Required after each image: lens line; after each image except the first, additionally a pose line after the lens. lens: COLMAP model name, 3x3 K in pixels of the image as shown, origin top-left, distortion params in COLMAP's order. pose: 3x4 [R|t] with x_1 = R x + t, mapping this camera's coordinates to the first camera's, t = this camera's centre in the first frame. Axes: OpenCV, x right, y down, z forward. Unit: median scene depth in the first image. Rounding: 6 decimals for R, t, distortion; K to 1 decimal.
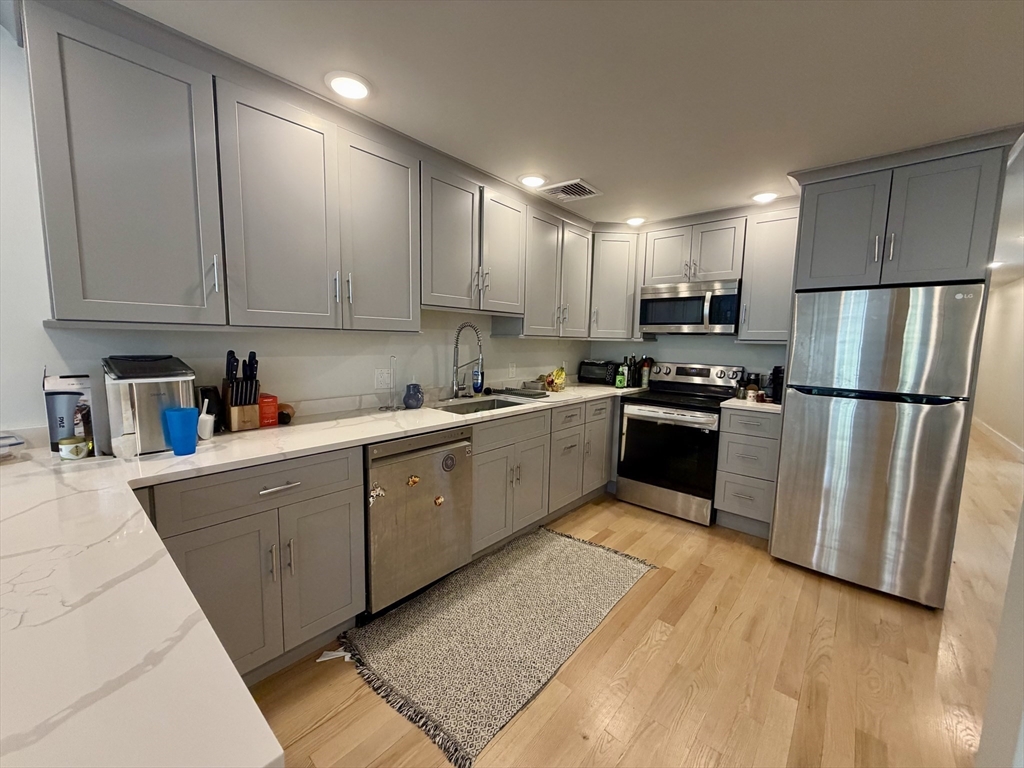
lens RADIAL K [[406.7, 0, 507.2], [0, 406.7, 383.3], [0, 0, 1]] dist [-0.001776, -0.000594]
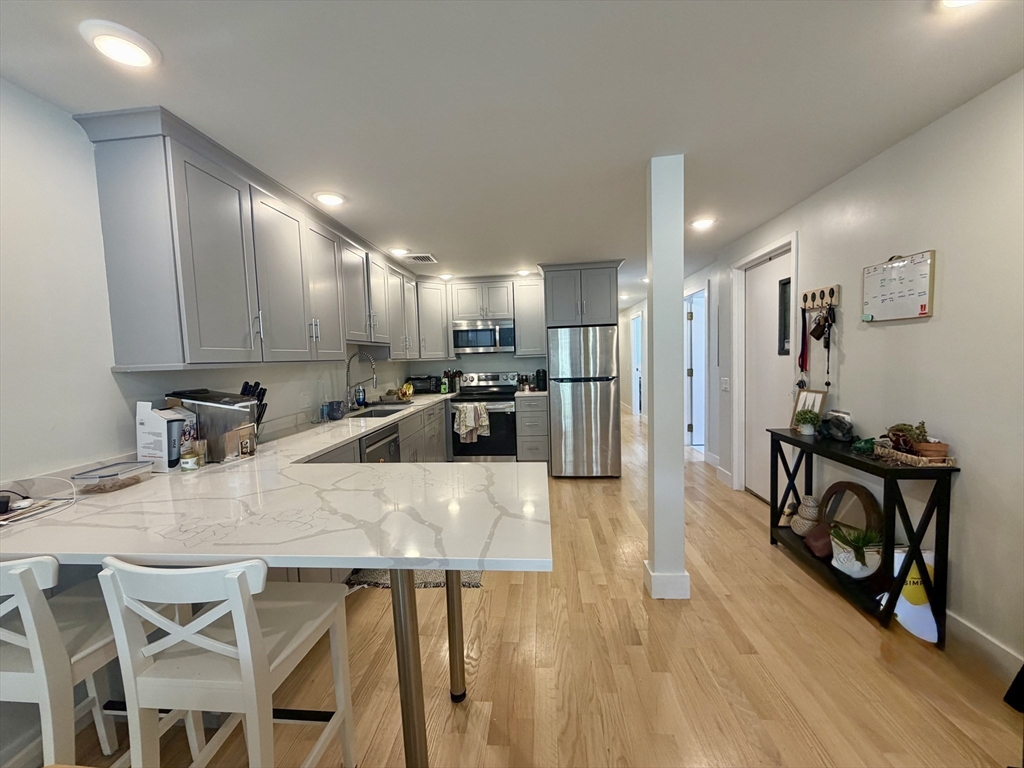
lens RADIAL K [[406.7, 0, 507.2], [0, 406.7, 383.3], [0, 0, 1]] dist [-0.001776, -0.000594]
pose [[0.802629, -0.086101, 0.590232, -0.442772], [0.114454, 0.993371, -0.010731, 0.018303], [-0.585395, 0.076167, 0.807162, -0.291574]]
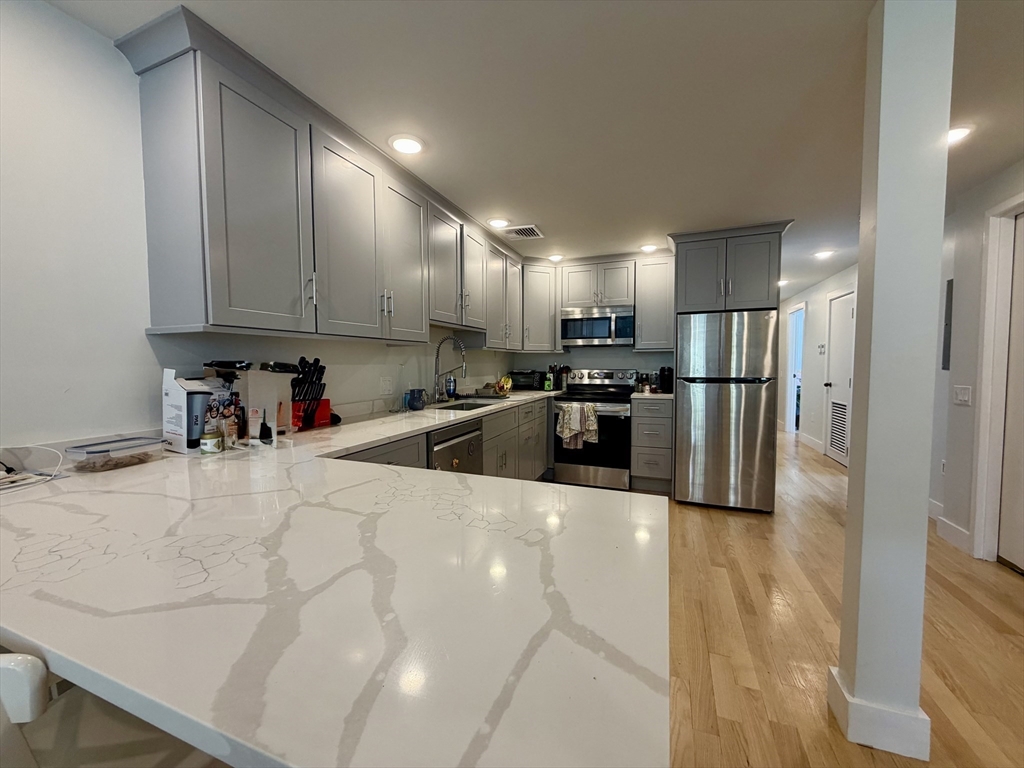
lens RADIAL K [[406.7, 0, 507.2], [0, 406.7, 383.3], [0, 0, 1]] dist [-0.001776, -0.000594]
pose [[0.940814, -0.042193, 0.336288, -0.303059], [0.060715, 0.997152, -0.044749, 0.043038], [-0.333442, 0.062518, 0.940696, -0.130172]]
